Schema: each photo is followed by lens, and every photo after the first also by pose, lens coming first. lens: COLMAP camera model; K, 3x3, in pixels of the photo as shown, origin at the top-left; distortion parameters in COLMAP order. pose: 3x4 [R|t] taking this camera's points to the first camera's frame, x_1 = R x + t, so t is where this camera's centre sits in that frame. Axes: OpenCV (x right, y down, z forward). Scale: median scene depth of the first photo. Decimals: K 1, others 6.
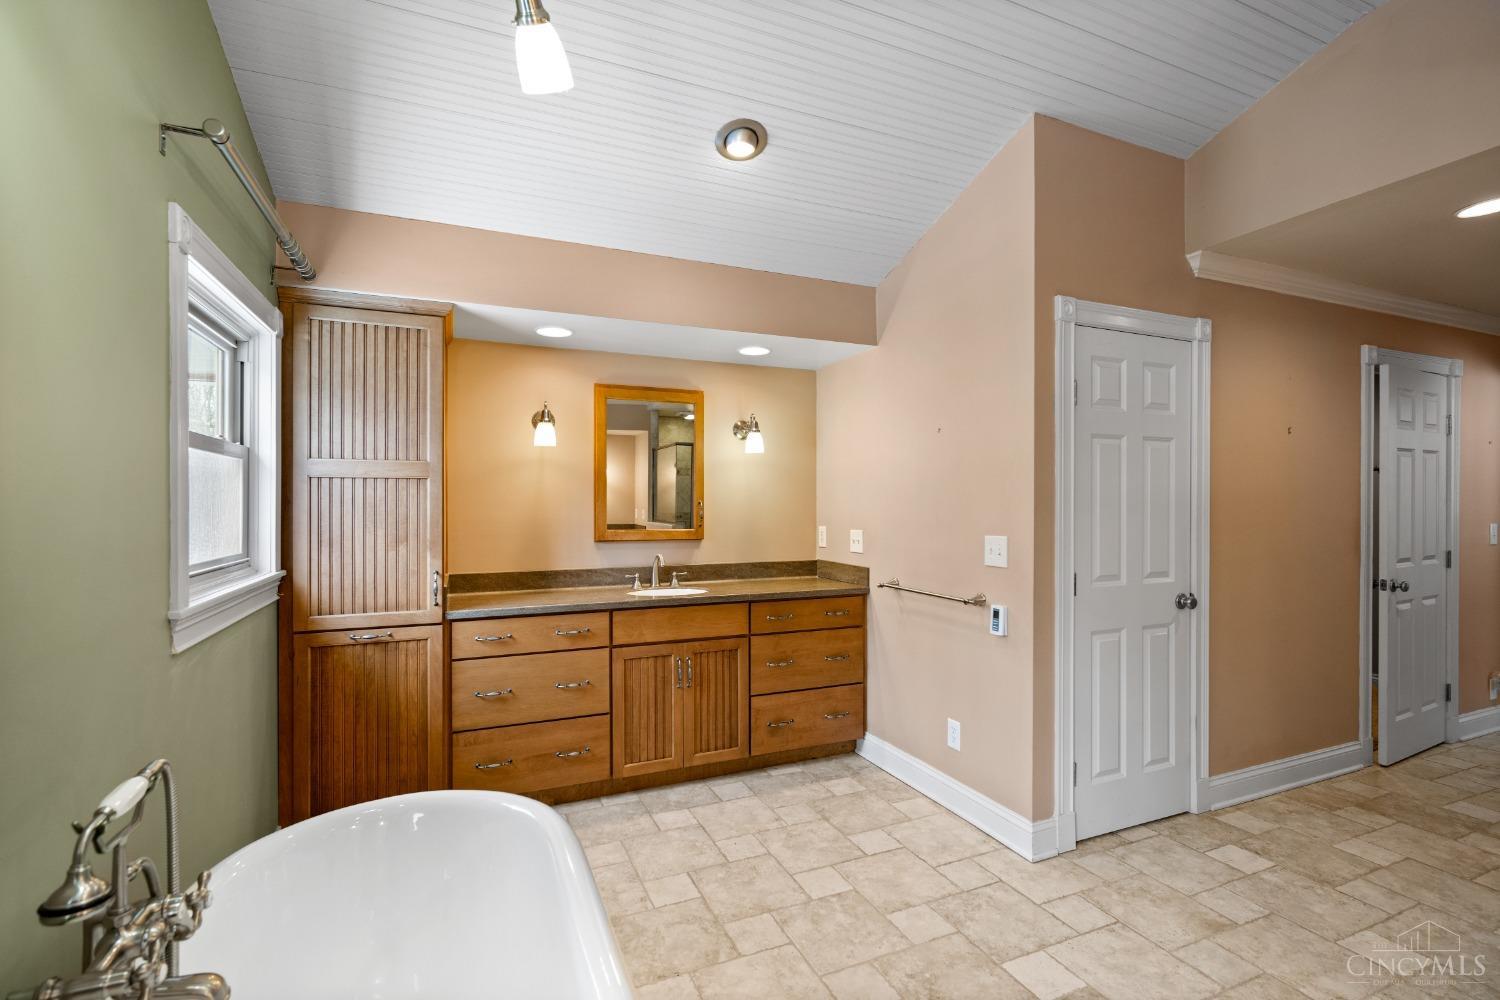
lens RADIAL K [[677.4, 0, 751.3], [0, 677.4, 503.0], [0, 0, 1]] dist [0.003633, -0.000713]
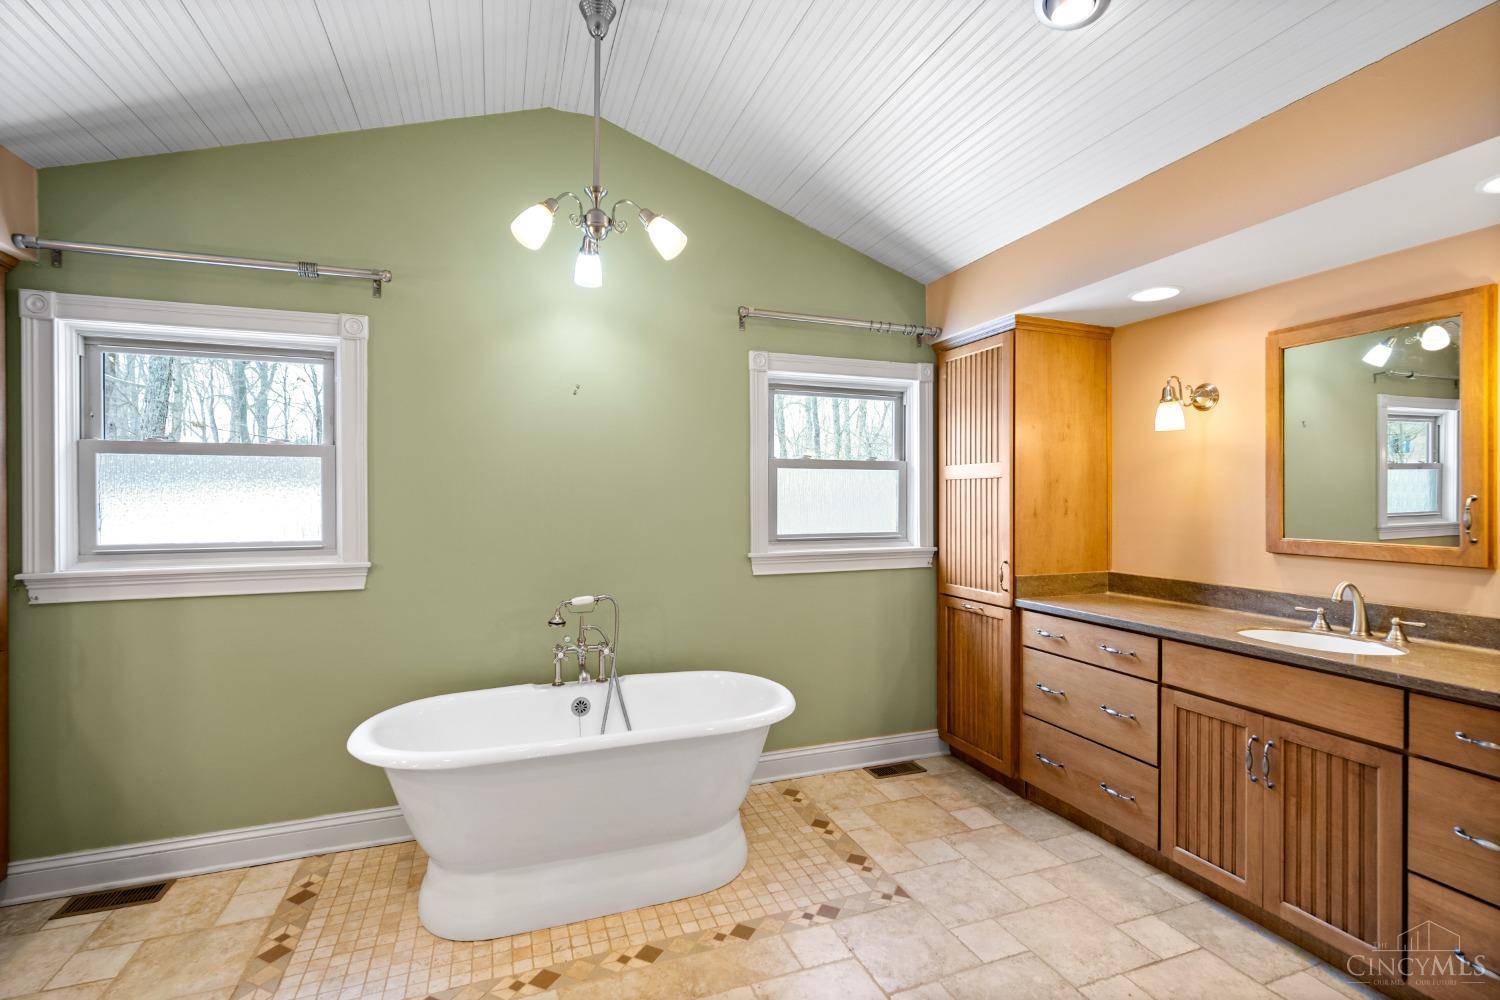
lens RADIAL K [[677.4, 0, 744.4], [0, 677.4, 502.4], [0, 0, 1]] dist [0.003633, -0.000713]
pose [[-0.061353, 0.007055, -0.998091, 0.609279], [0.003307, 0.999971, 0.006865, -0.003310], [0.998111, -0.002879, -0.061375, 0.581029]]
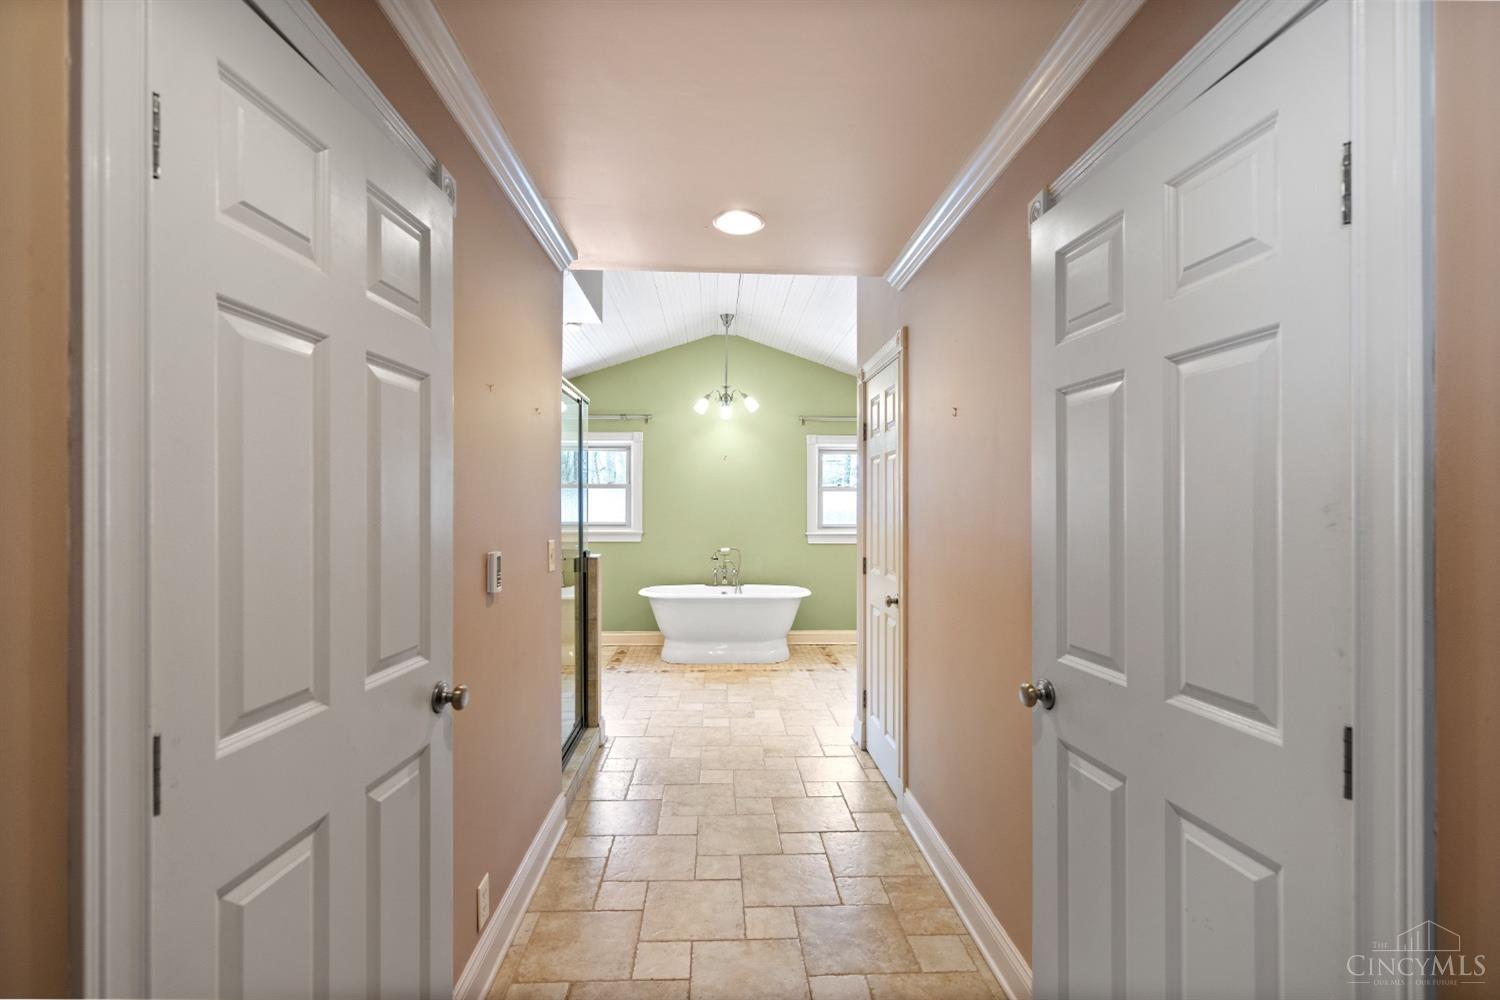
lens RADIAL K [[677.4, 0, 748.7], [0, 677.4, 501.9], [0, 0, 1]] dist [0.003633, -0.000713]
pose [[-0.355384, -0.002954, -0.934716, 1.688487], [-0.002112, 0.999995, -0.002357, -0.011072], [0.934718, 0.001136, -0.355388, 1.139943]]
